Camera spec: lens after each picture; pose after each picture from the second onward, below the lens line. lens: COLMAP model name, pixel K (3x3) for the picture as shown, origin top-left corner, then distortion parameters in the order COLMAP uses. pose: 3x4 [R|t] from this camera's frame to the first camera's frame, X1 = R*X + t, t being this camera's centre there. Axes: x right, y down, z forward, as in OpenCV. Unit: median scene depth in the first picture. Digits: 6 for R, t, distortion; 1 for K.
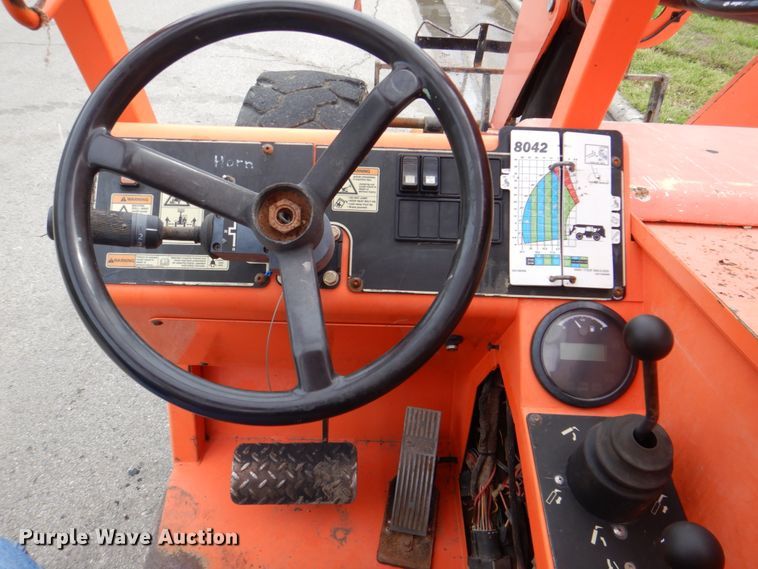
lens RADIAL K [[558.0, 0, 379.0], [0, 558.0, 284.5], [0, 0, 1]] dist [0.020407, -0.009703]
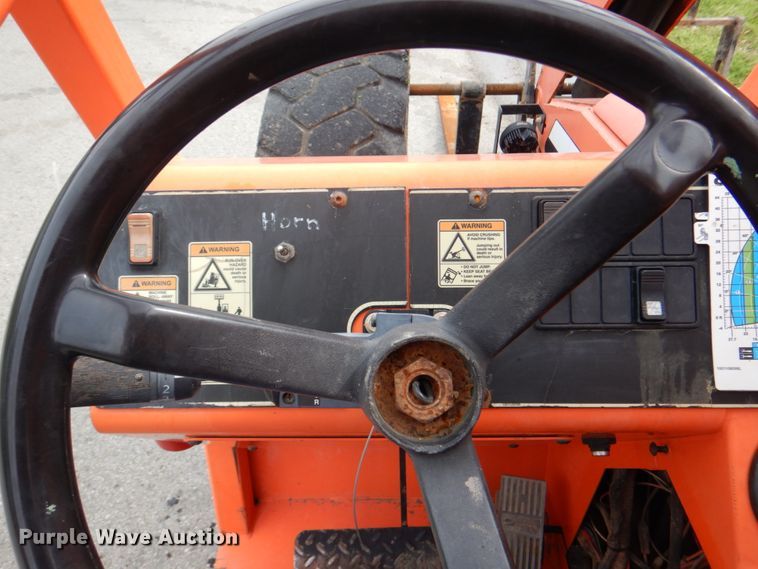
lens RADIAL K [[558.0, 0, 379.0], [0, 558.0, 284.5], [0, 0, 1]] dist [0.020407, -0.009703]
pose [[0.998282, -0.044733, -0.037851, -0.129324], [0.047275, 0.996484, 0.069166, -0.183734], [0.034624, -0.070837, 0.996887, 0.318202]]
